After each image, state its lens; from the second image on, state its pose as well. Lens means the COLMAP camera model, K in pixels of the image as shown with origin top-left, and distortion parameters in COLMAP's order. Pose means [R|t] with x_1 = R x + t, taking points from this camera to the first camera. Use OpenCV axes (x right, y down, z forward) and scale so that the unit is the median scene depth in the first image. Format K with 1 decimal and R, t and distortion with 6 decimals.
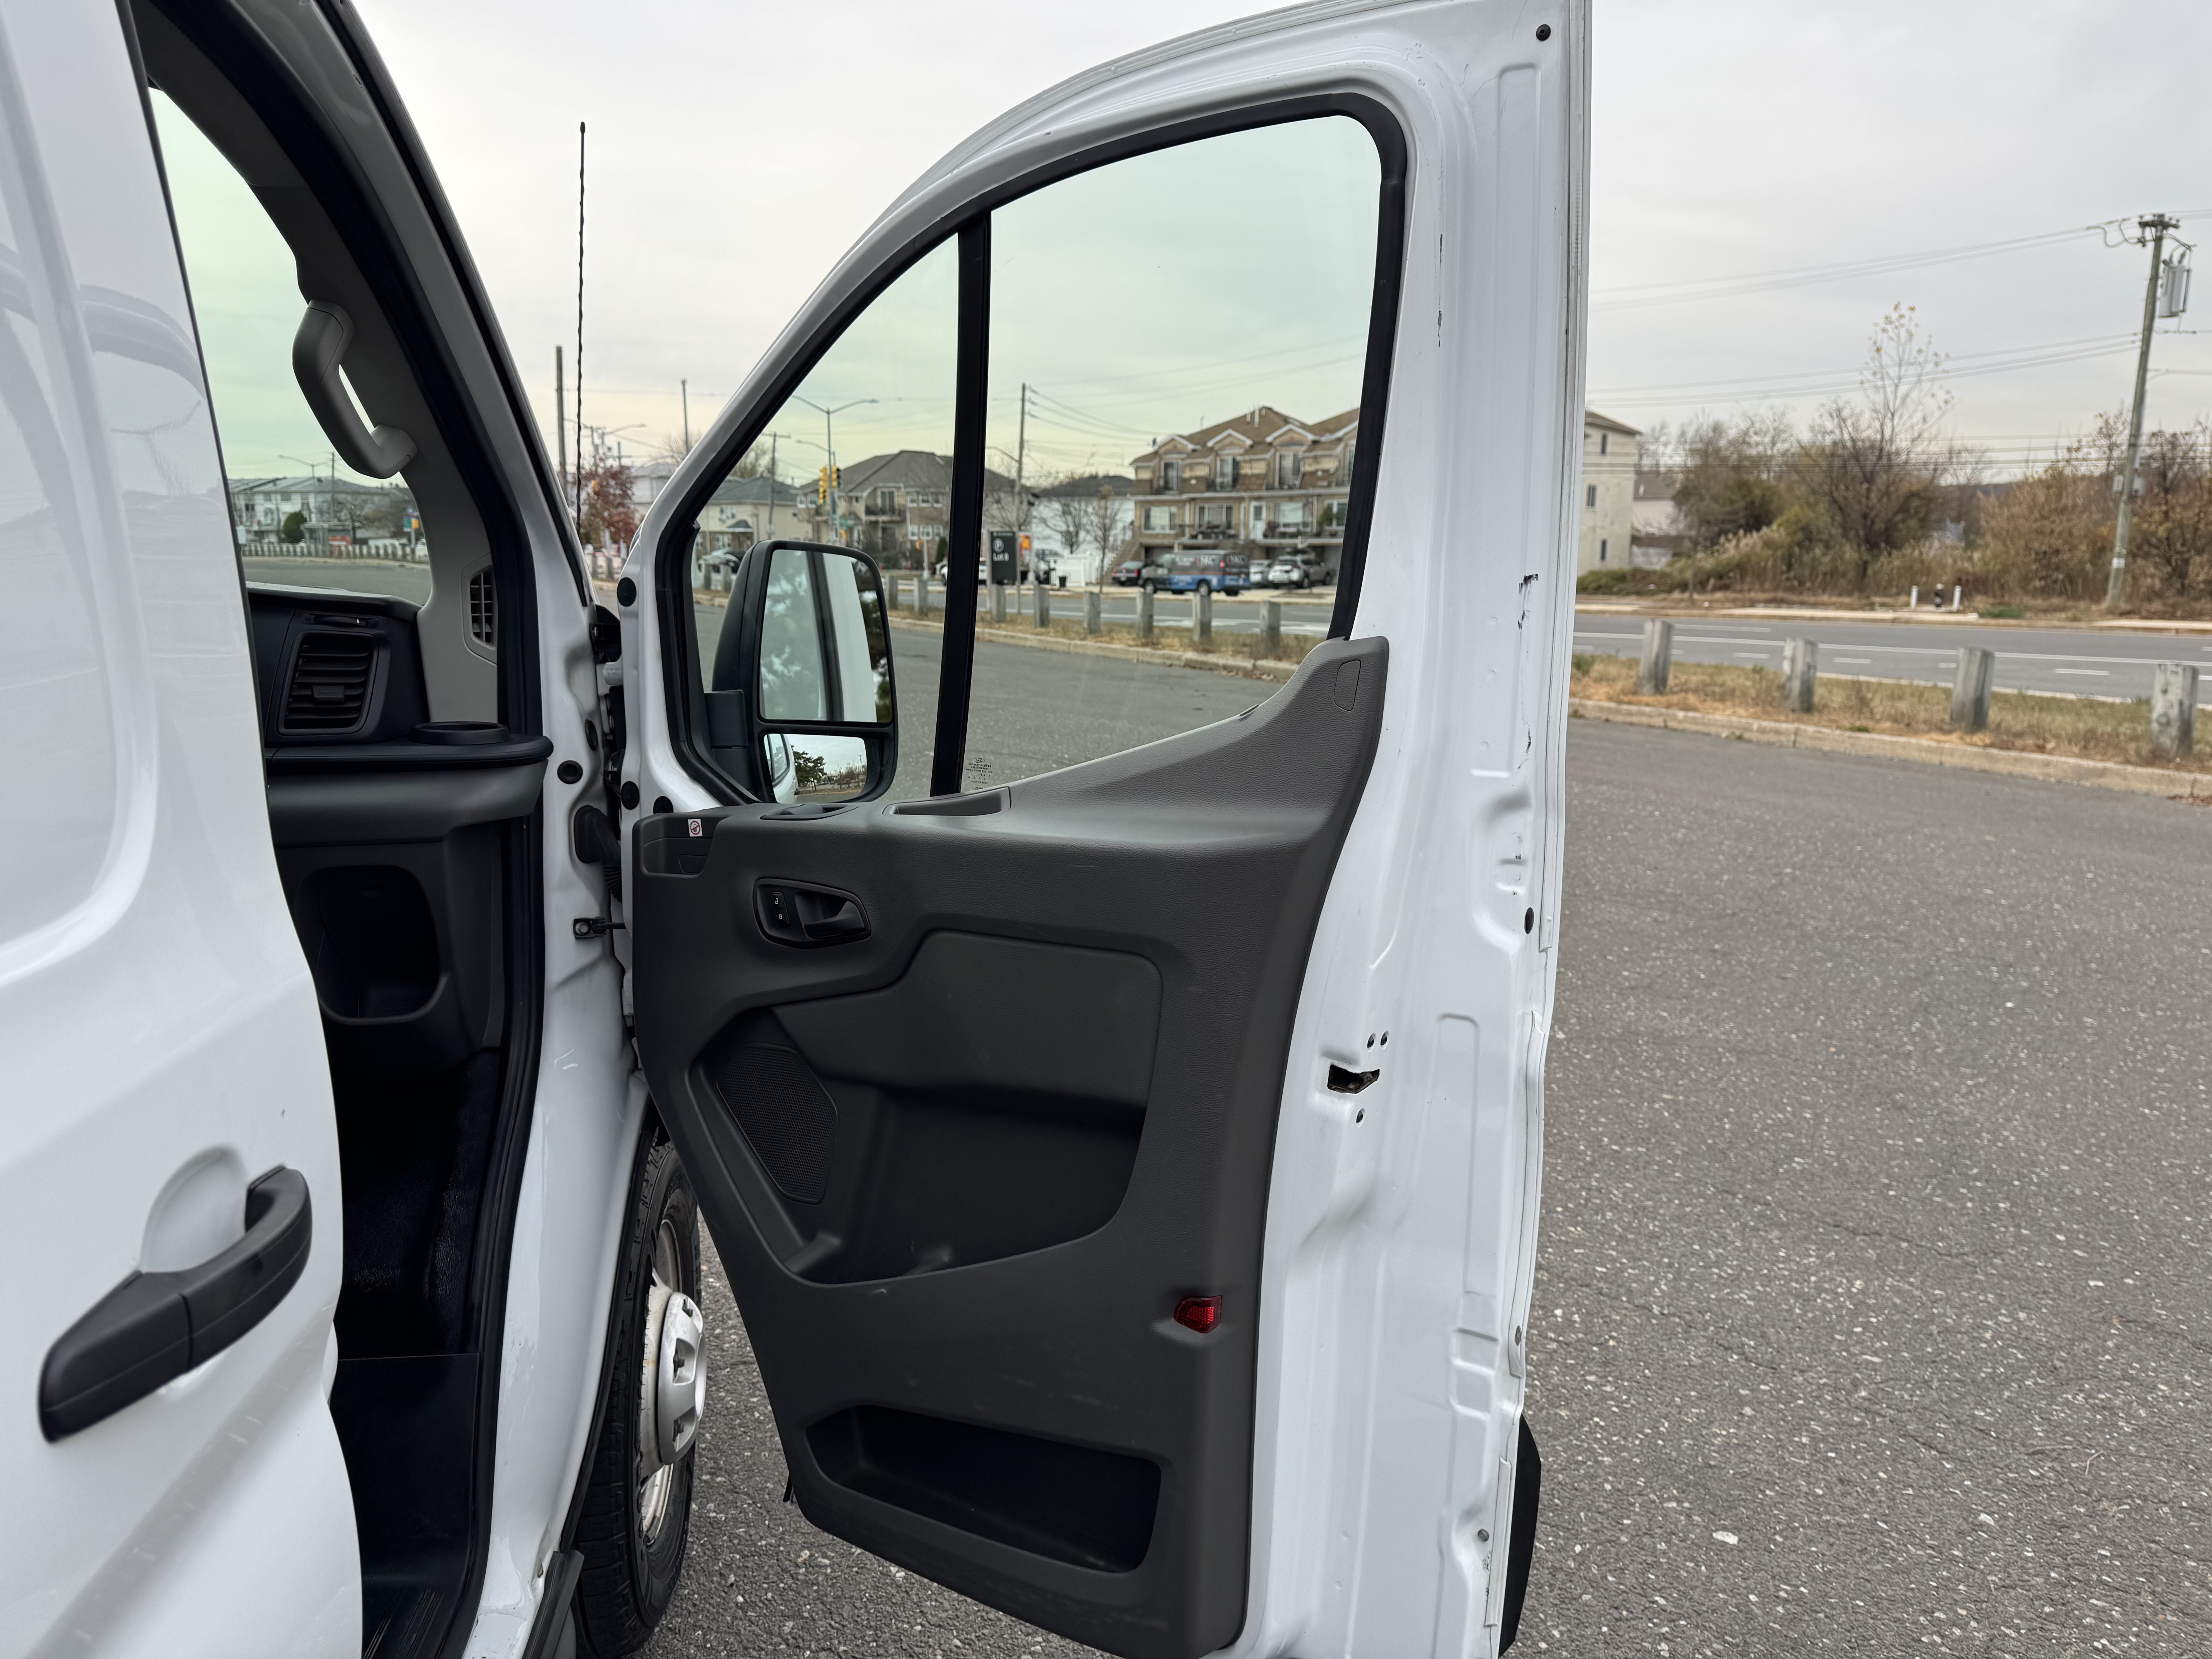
lens RADIAL K [[1530.0, 0, 1107.1], [0, 1530.0, 833.1], [0, 0, 1]] dist [0.037938, -0.059115]
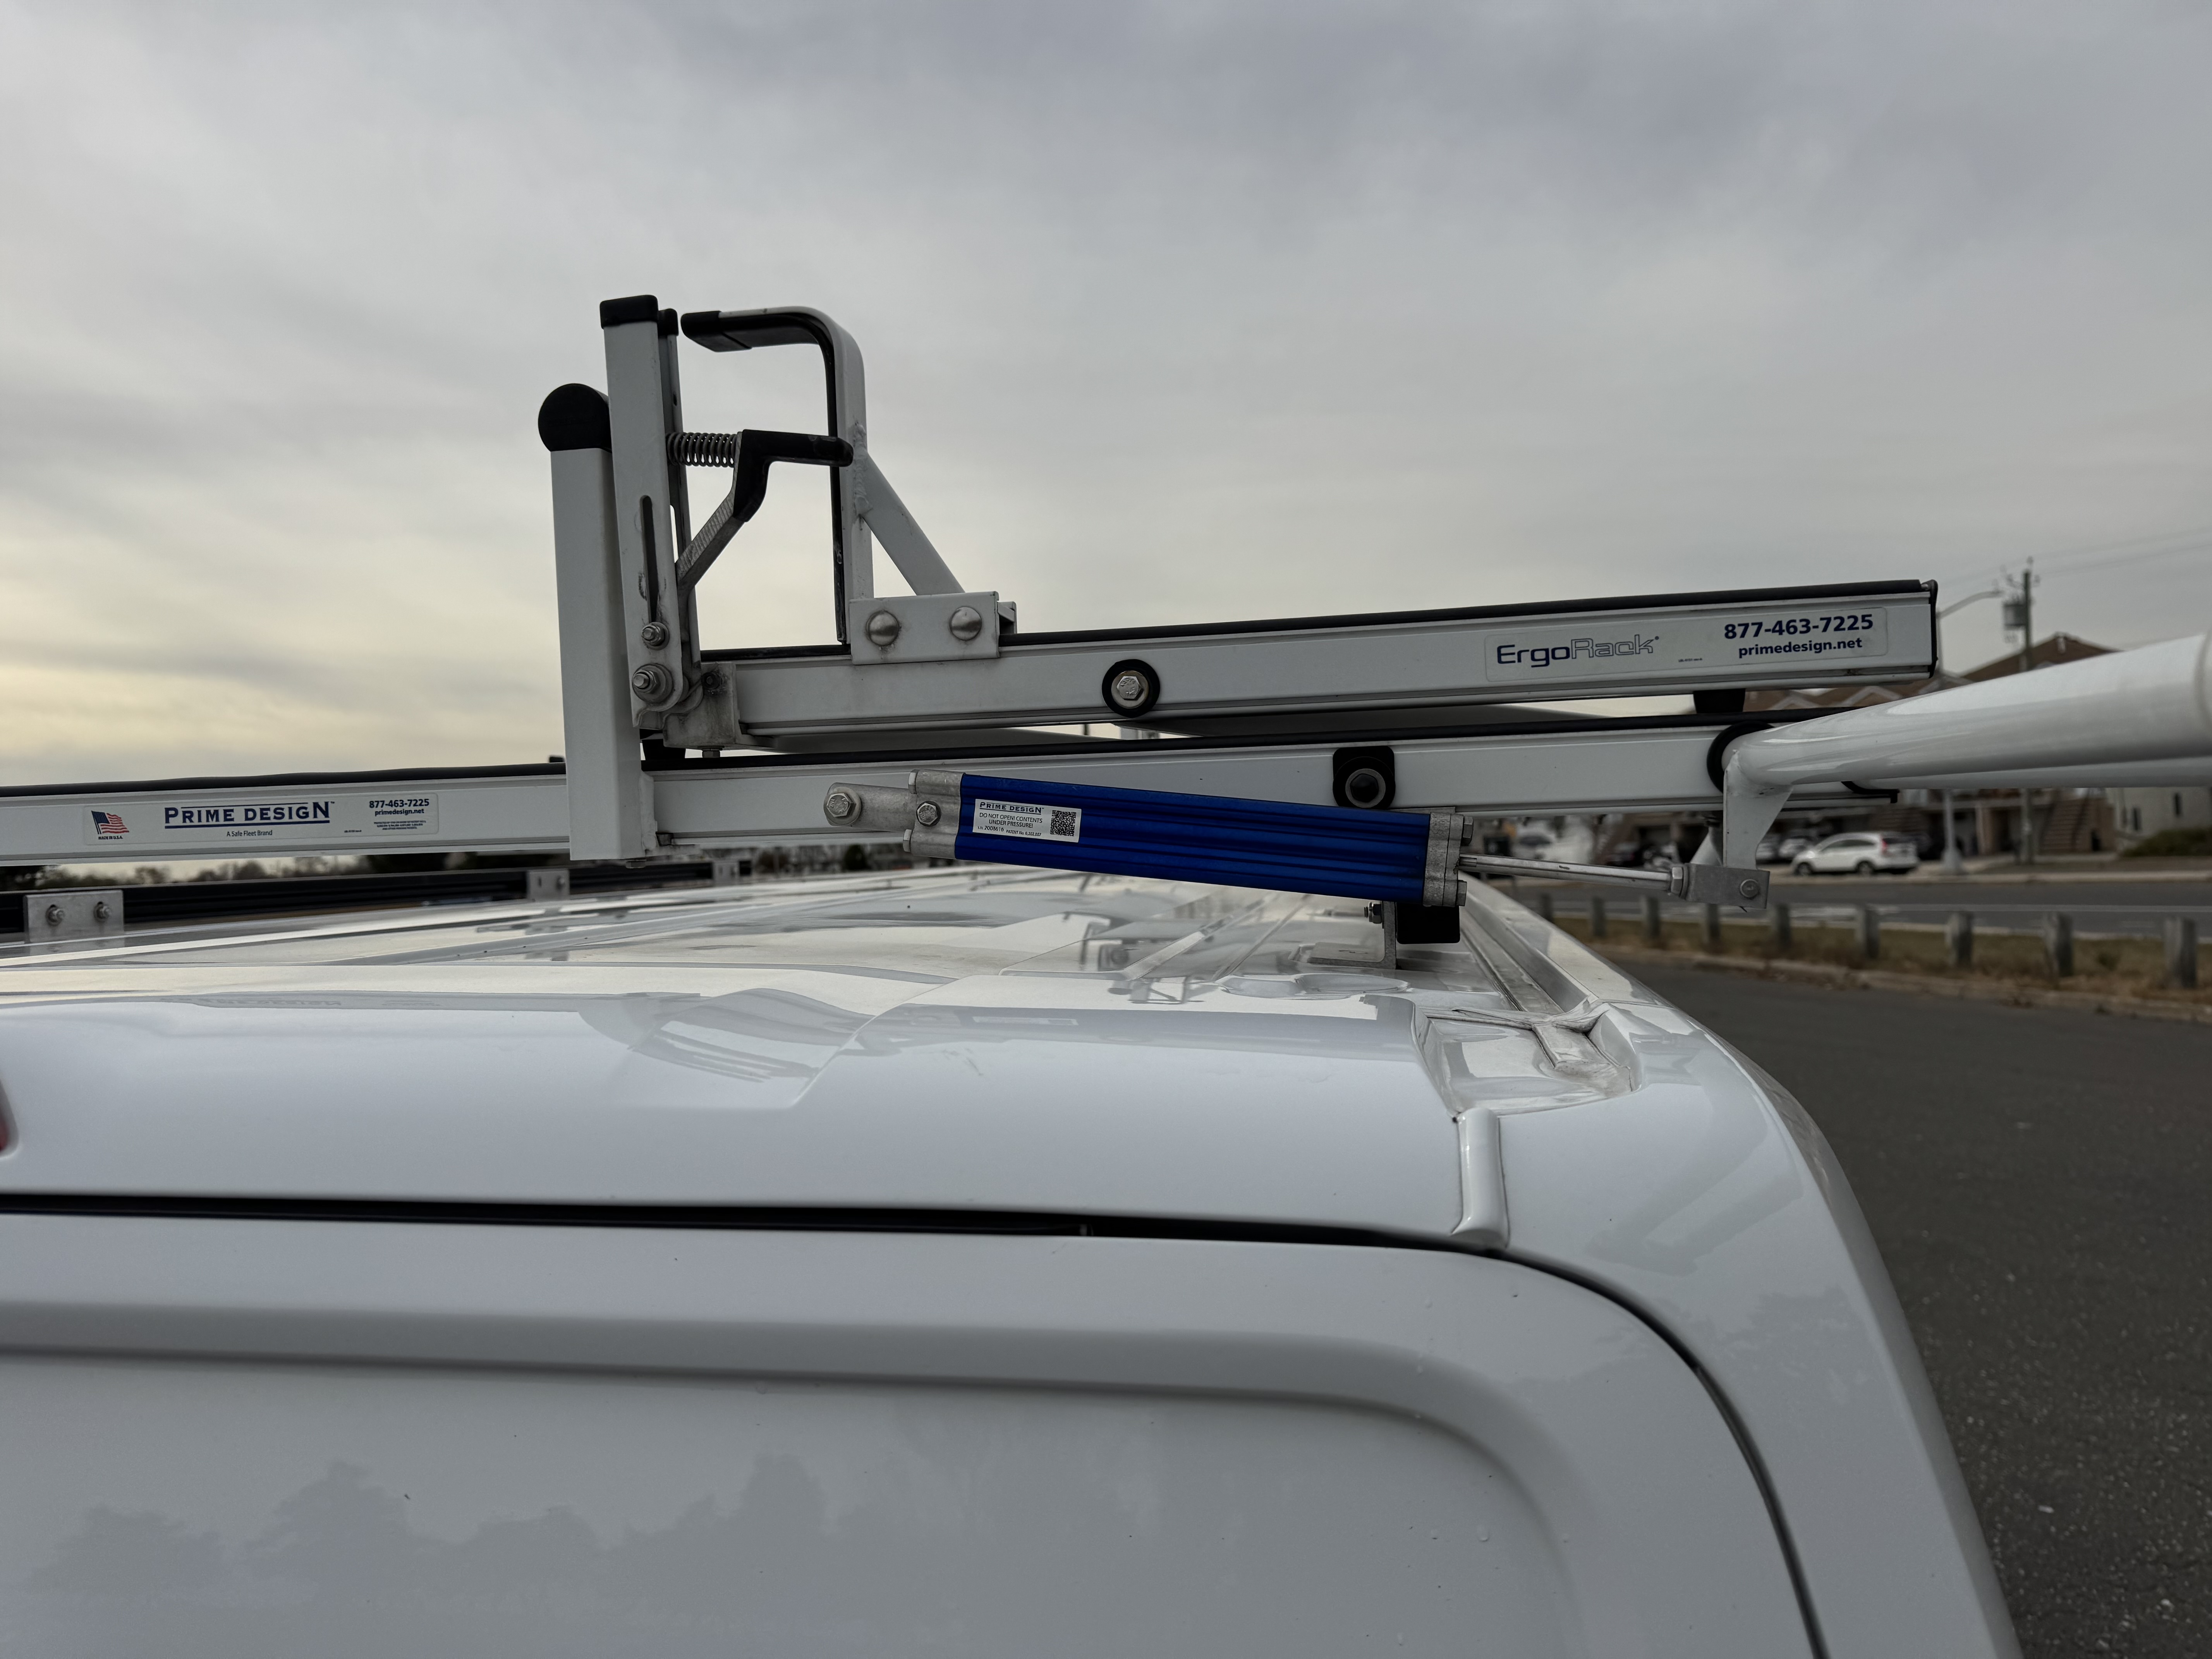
lens RADIAL K [[1530.0, 0, 1095.3], [0, 1530.0, 833.0], [0, 0, 1]] dist [0.037938, -0.059115]
pose [[0.948334, -0.067289, -0.310055, -0.011491], [0.007528, 0.981748, -0.190036, -0.002090], [0.317183, 0.177884, 0.931532, -0.212335]]
